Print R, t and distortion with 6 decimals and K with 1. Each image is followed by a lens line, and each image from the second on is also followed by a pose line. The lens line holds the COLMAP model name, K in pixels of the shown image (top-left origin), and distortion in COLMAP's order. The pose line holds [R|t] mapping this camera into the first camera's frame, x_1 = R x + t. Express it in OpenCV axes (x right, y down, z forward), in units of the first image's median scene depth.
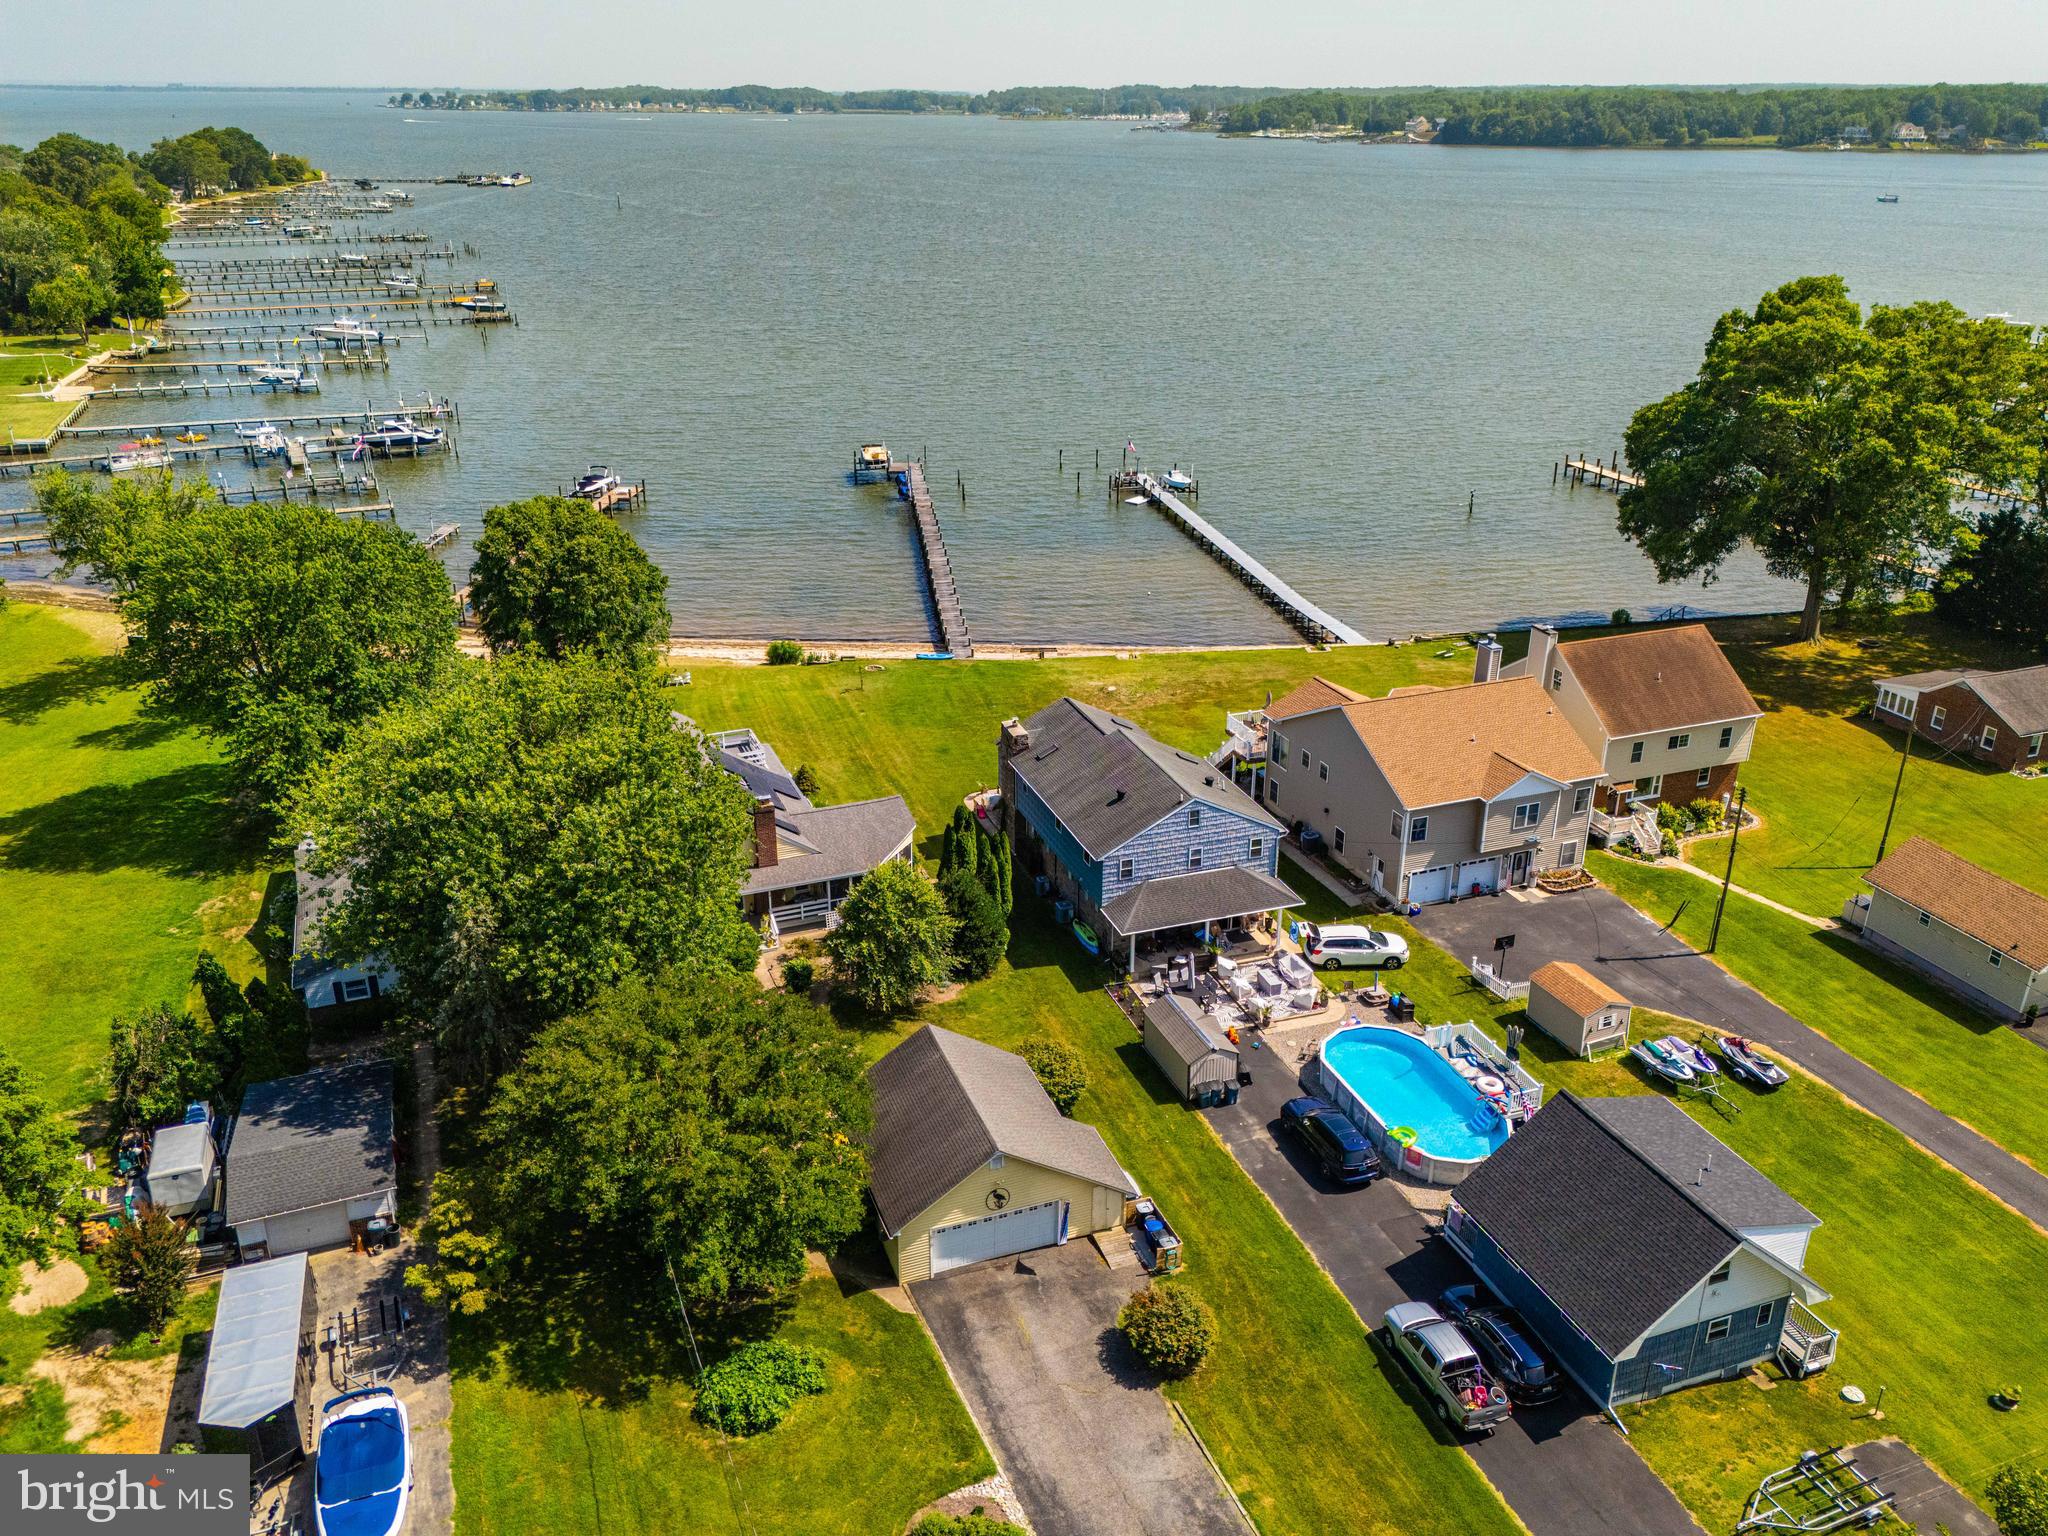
lens RADIAL K [[1564.7, 0, 1024.0], [0, 1564.7, 768.0], [0, 0, 1]] dist [0.074058, -0.065976]
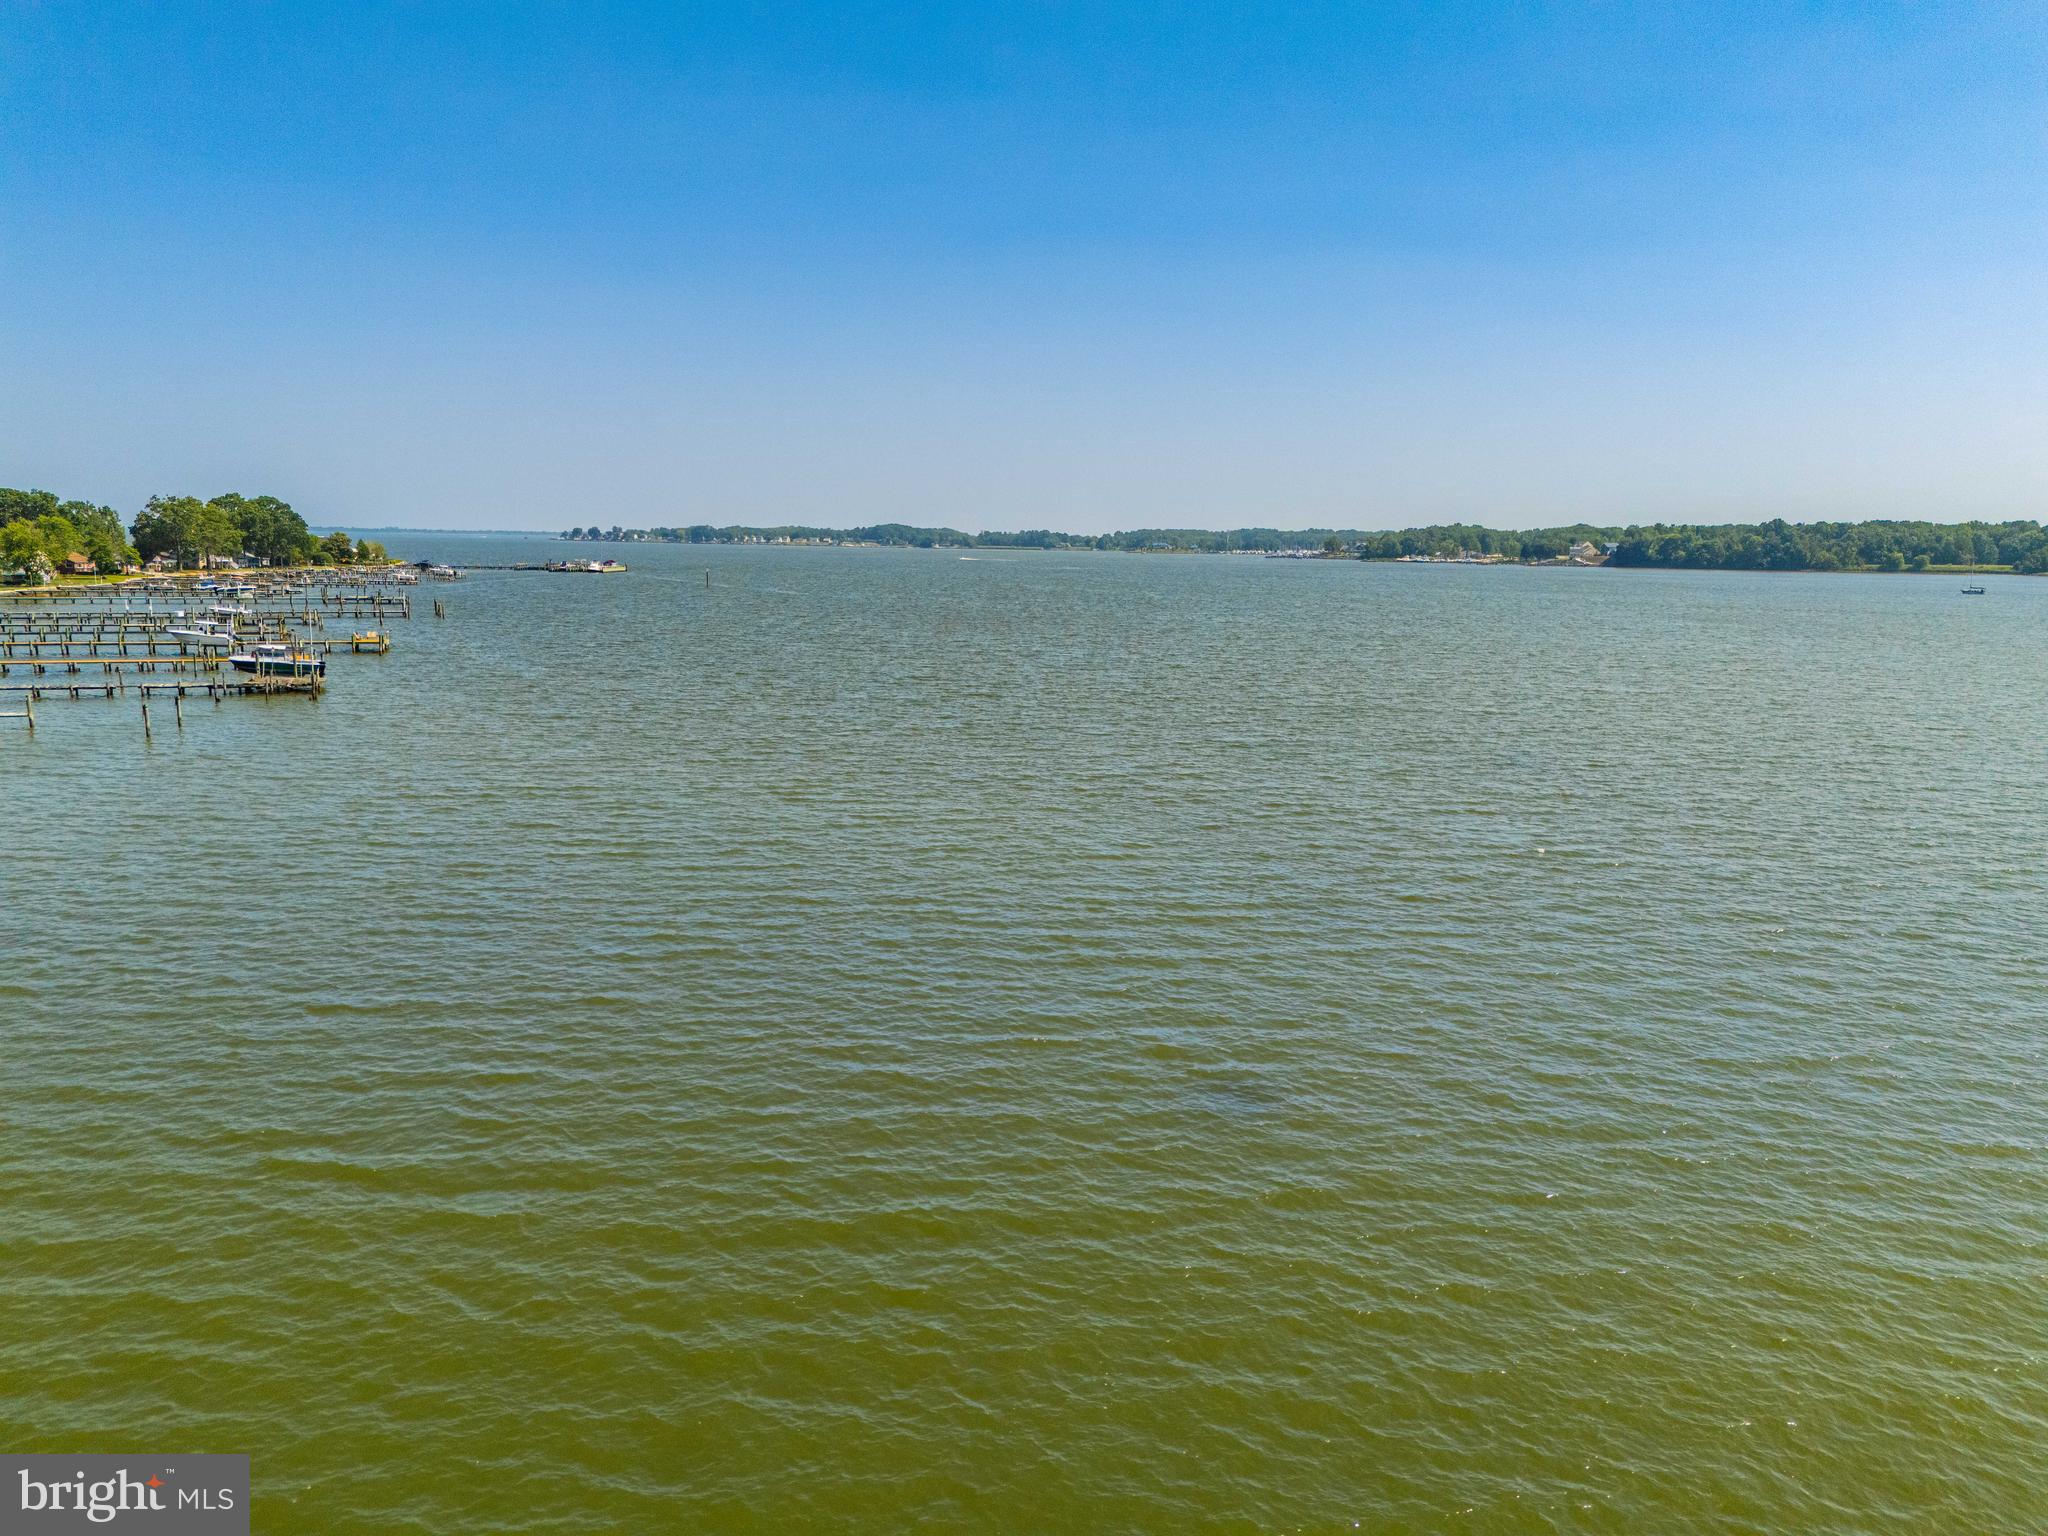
lens RADIAL K [[1501.5, 0, 1024.0], [0, 1501.5, 768.0], [0, 0, 1]] dist [0.081359, -0.074162]
pose [[0.997252, 0.022977, -0.070437, -0.219860], [-0.040155, 0.966577, -0.253212, -0.435189], [0.062265, 0.255344, 0.964843, 1.642156]]
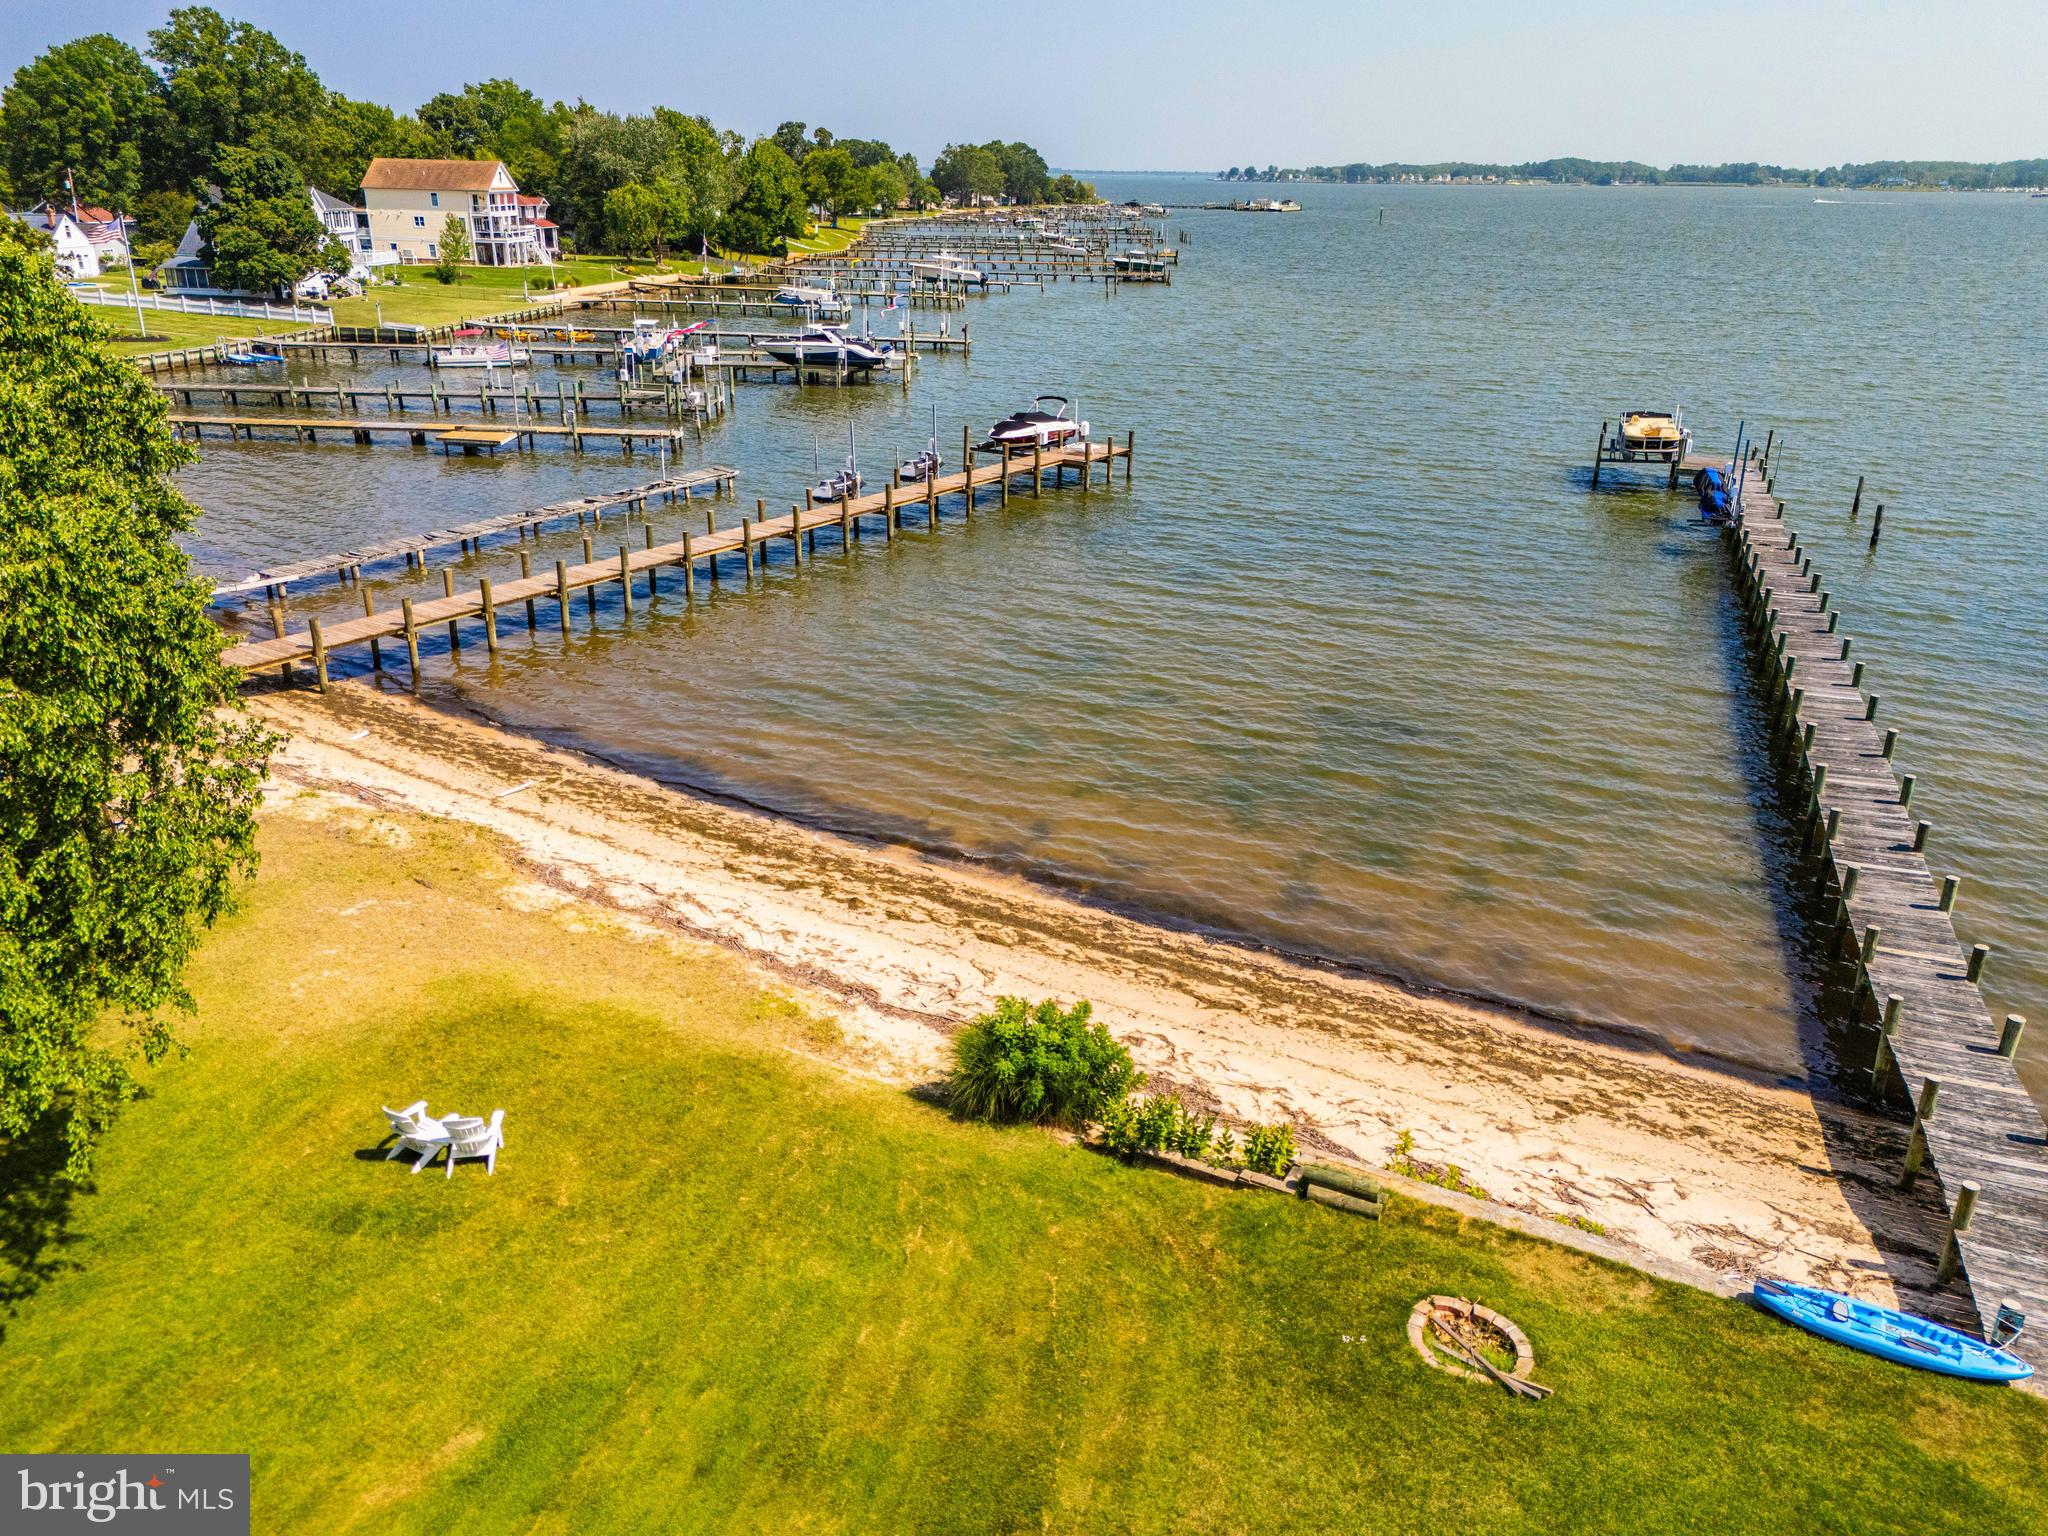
lens RADIAL K [[1501.5, 0, 1024.0], [0, 1501.5, 768.0], [0, 0, 1]] dist [0.081359, -0.074162]
pose [[0.887309, 0.179479, -0.424817, -0.090407], [-0.194585, 0.980853, 0.007970, -0.128483], [0.418113, 0.075591, 0.905244, 0.937299]]
